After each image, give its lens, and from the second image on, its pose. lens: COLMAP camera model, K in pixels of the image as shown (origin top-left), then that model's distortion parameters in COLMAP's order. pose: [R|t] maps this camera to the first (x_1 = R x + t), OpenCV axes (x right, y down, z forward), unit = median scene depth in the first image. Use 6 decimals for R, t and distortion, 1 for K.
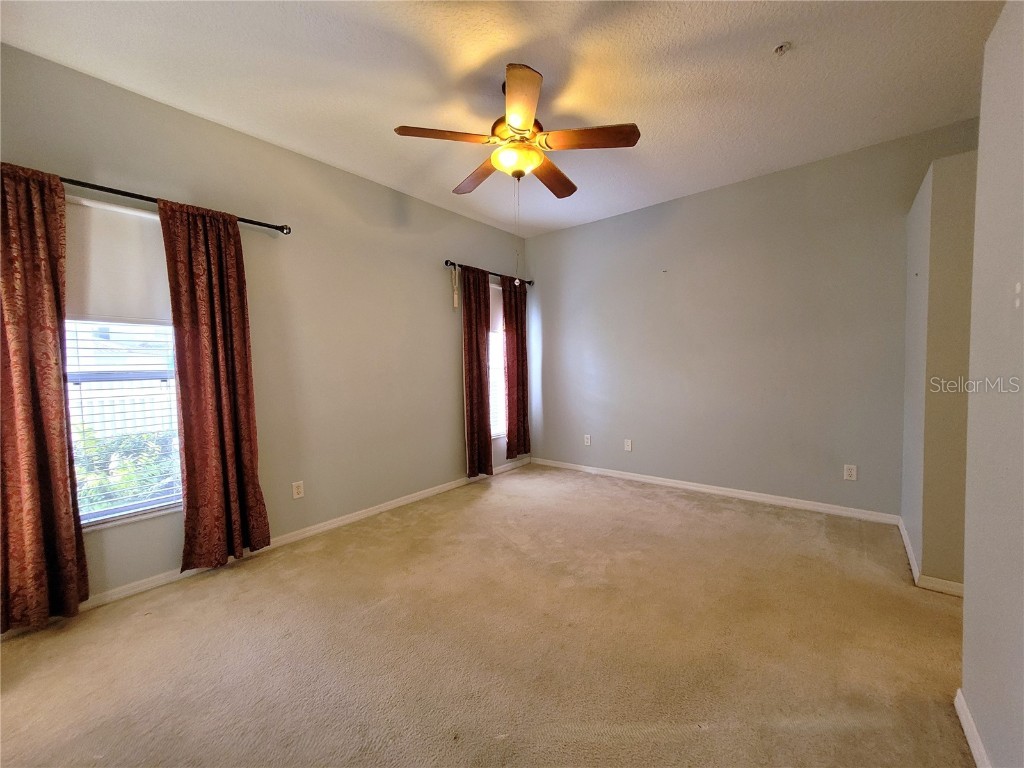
lens RADIAL K [[414.3, 0, 531.6], [0, 414.3, 387.1], [0, 0, 1]] dist [0.002121, 0.000276]
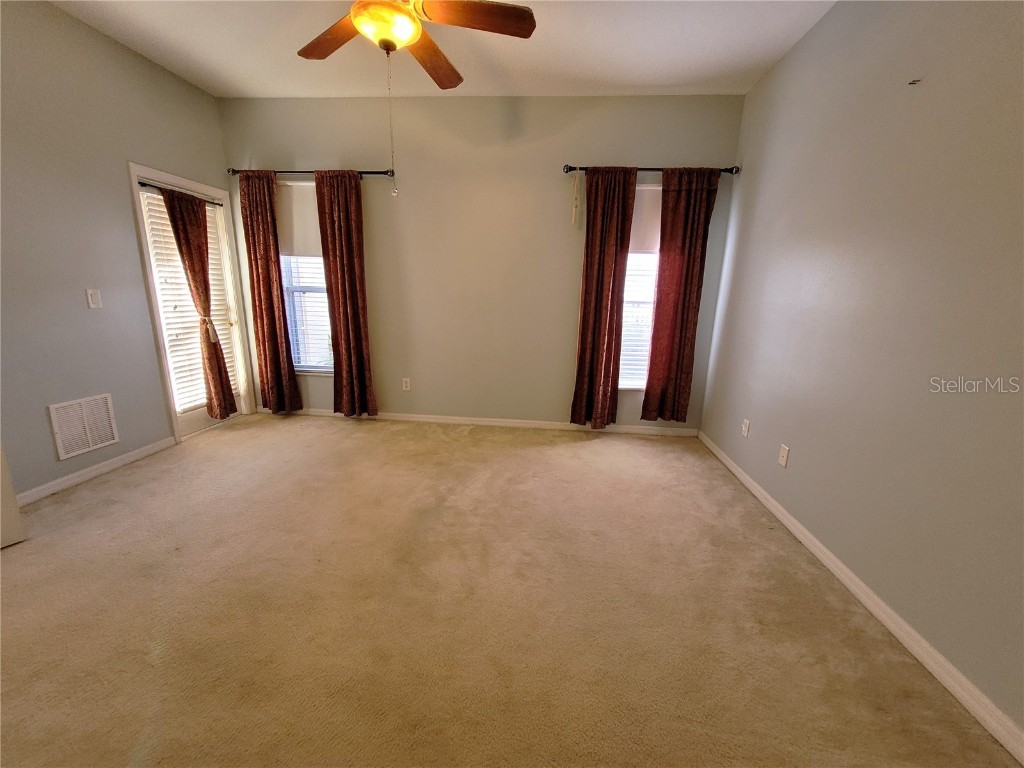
lens RADIAL K [[415.5, 0, 526.2], [0, 415.5, 392.9], [0, 0, 1]] dist [0.000108, 0.000011]
pose [[0.527884, 0.231997, -0.817017, 0.681127], [-0.087435, 0.971703, 0.219428, -0.046088], [0.844804, -0.044397, 0.533231, 0.579388]]
